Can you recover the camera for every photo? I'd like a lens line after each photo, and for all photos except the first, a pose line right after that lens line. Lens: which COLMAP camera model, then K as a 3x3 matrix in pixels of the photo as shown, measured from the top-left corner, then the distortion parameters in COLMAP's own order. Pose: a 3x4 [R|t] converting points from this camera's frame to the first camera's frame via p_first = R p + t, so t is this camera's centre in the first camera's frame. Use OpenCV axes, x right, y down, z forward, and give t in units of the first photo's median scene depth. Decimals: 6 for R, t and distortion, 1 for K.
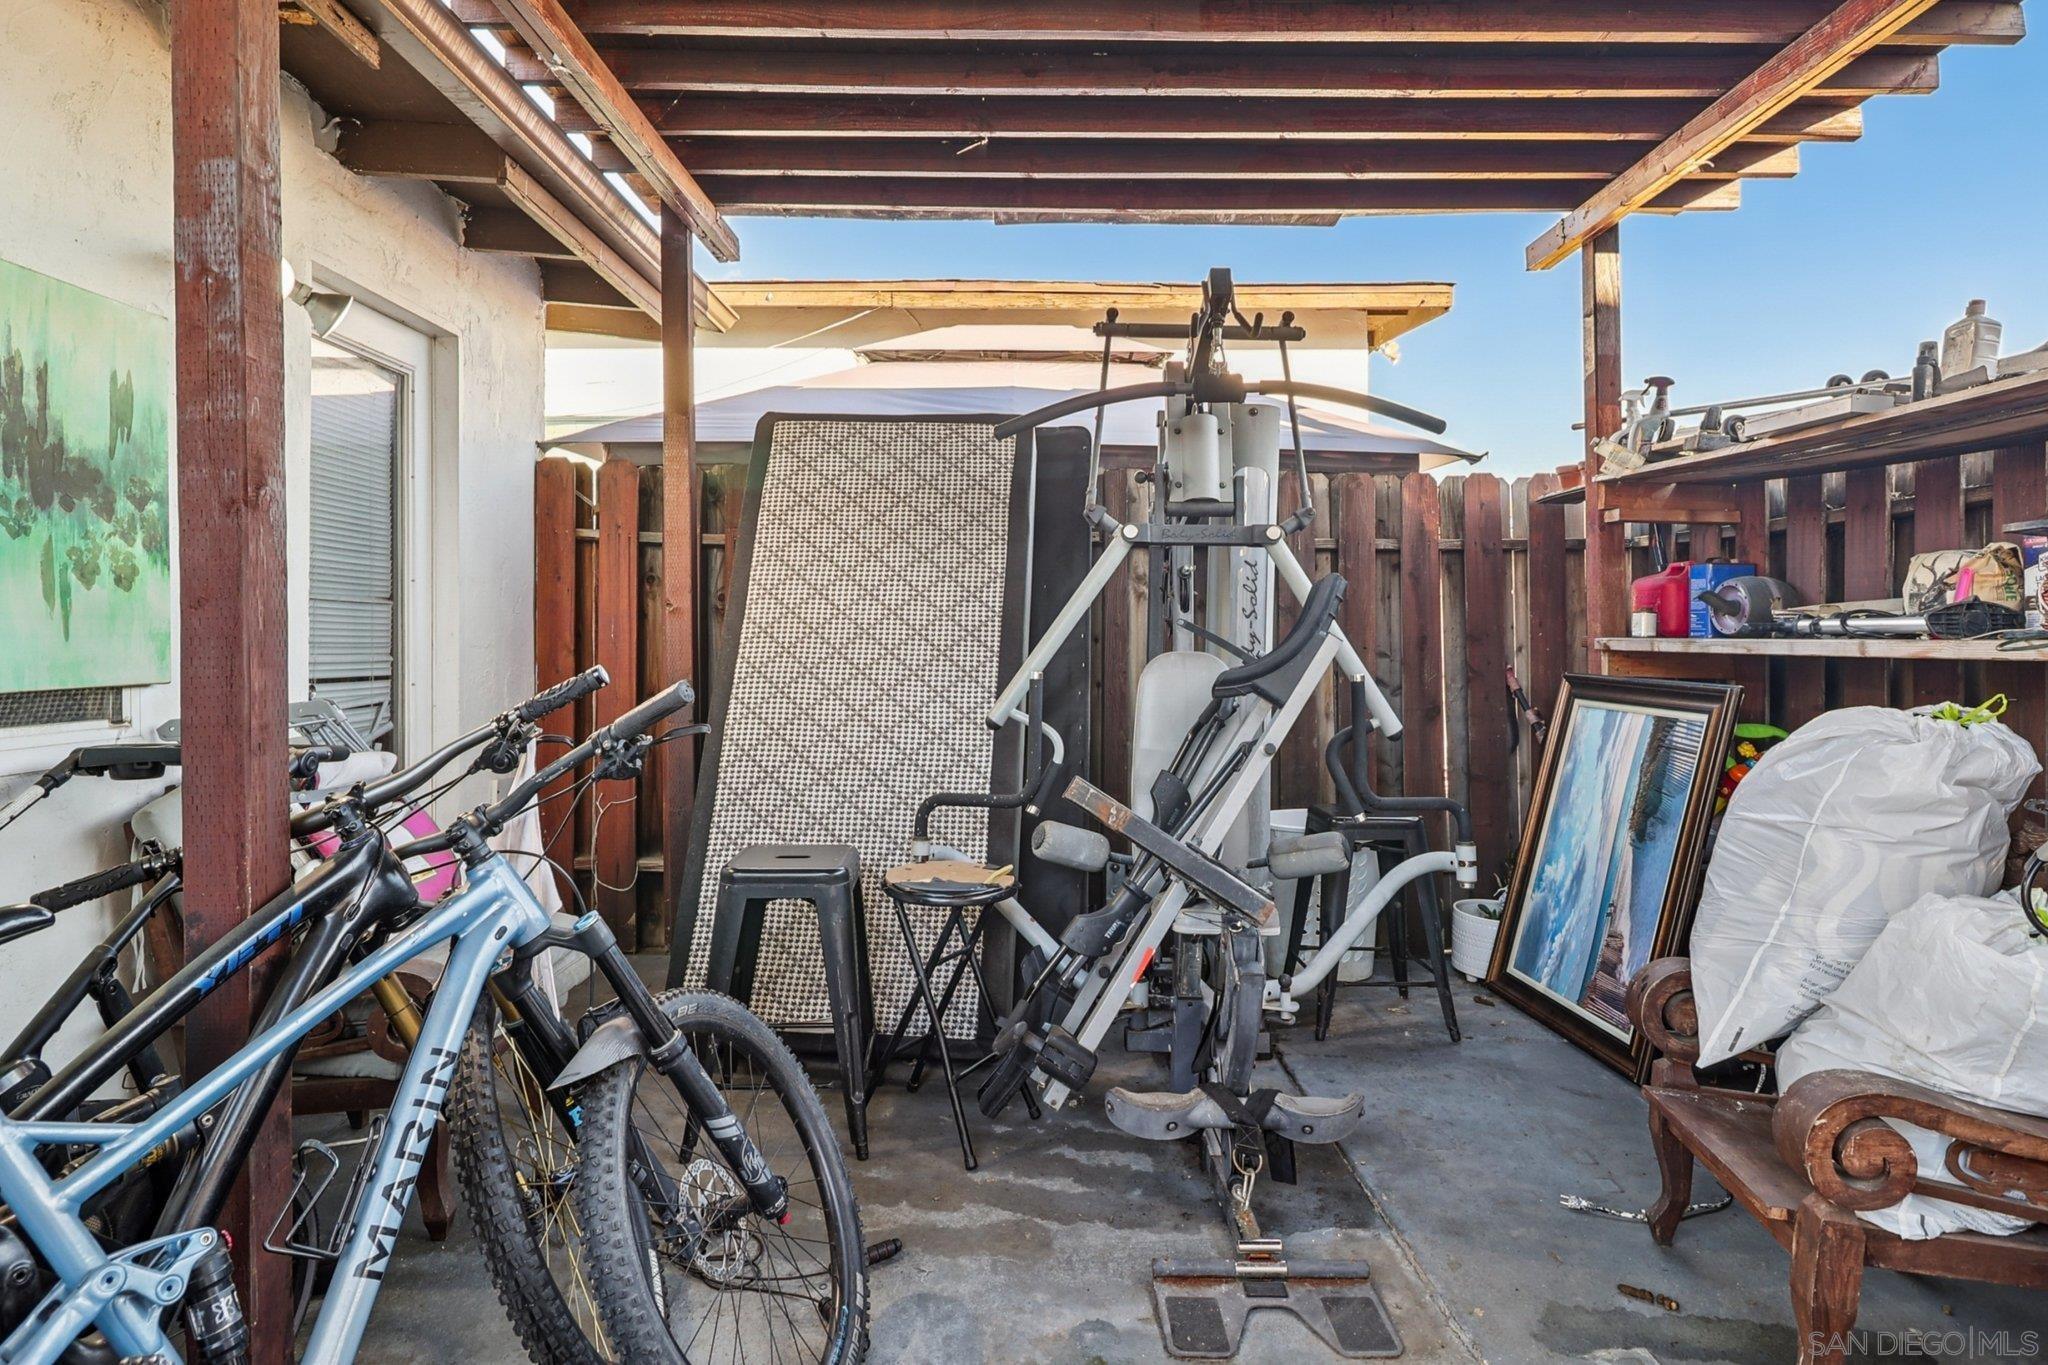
lens RADIAL K [[1103.0, 0, 1023.6], [0, 1103.0, 623.8], [0, 0, 1]] dist [0.002251, -0.006657]
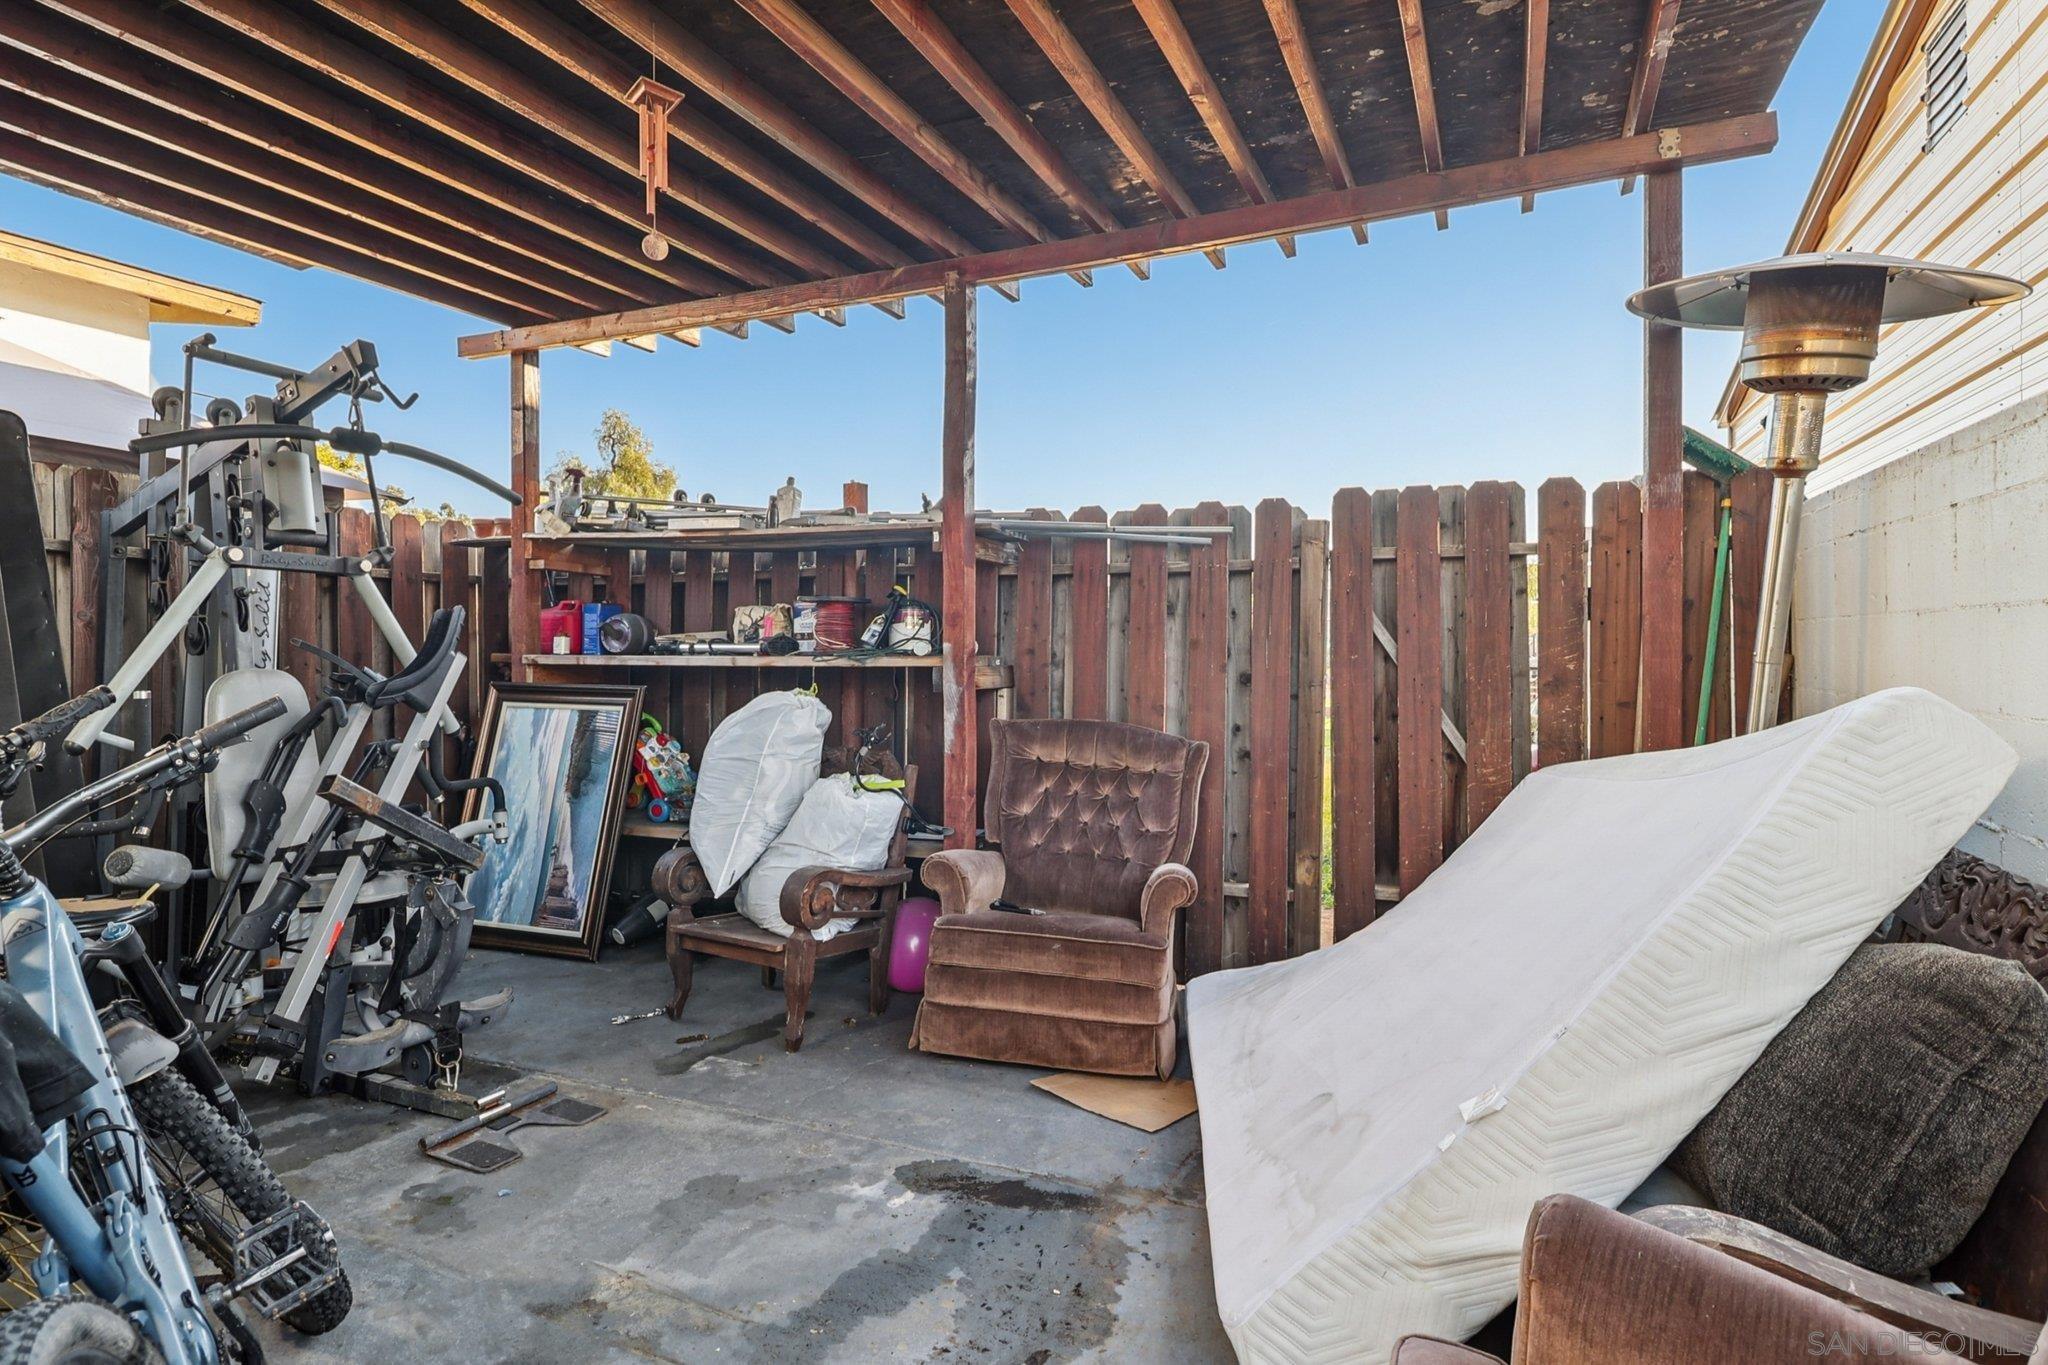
lens RADIAL K [[1103.0, 0, 1026.4], [0, 1103.0, 672.4], [0, 0, 1]] dist [0.002251, -0.006657]
pose [[0.400685, -0.015373, 0.916087, -0.515348], [-0.011672, 0.999692, 0.021882, -0.002850], [-0.916141, -0.019460, 0.400382, -0.100563]]
